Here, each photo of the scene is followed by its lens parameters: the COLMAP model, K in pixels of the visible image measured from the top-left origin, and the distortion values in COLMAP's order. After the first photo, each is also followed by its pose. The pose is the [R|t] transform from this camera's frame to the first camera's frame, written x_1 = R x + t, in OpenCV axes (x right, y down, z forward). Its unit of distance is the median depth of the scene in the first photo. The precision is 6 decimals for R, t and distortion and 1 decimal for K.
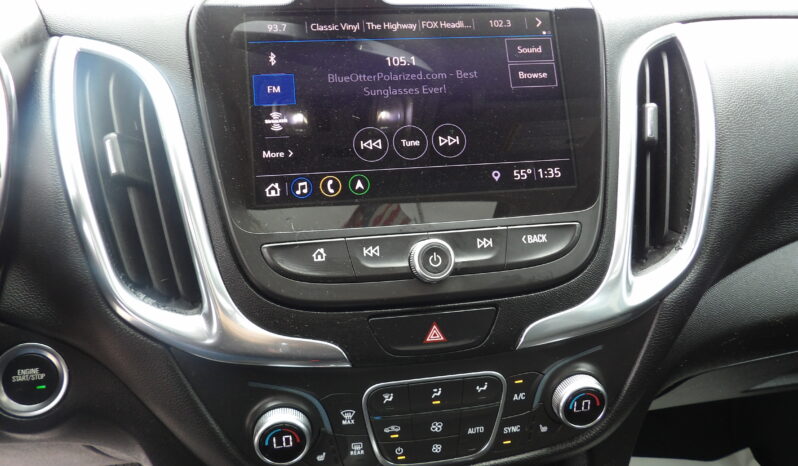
lens RADIAL K [[581.8, 0, 398.3], [0, 581.8, 232.2], [0, 0, 1]] dist [-0.041222, 0.059602]
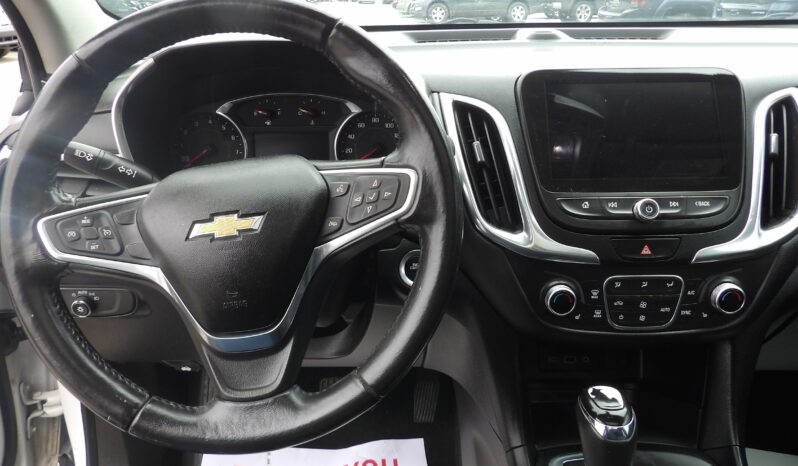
lens RADIAL K [[581.8, 0, 392.5], [0, 581.8, 230.5], [0, 0, 1]] dist [-0.041222, 0.059602]
pose [[0.983710, 0.044477, -0.174173, -0.405329], [-0.059998, 0.994583, -0.084886, 0.308367], [0.169454, 0.093953, 0.981050, -0.941988]]
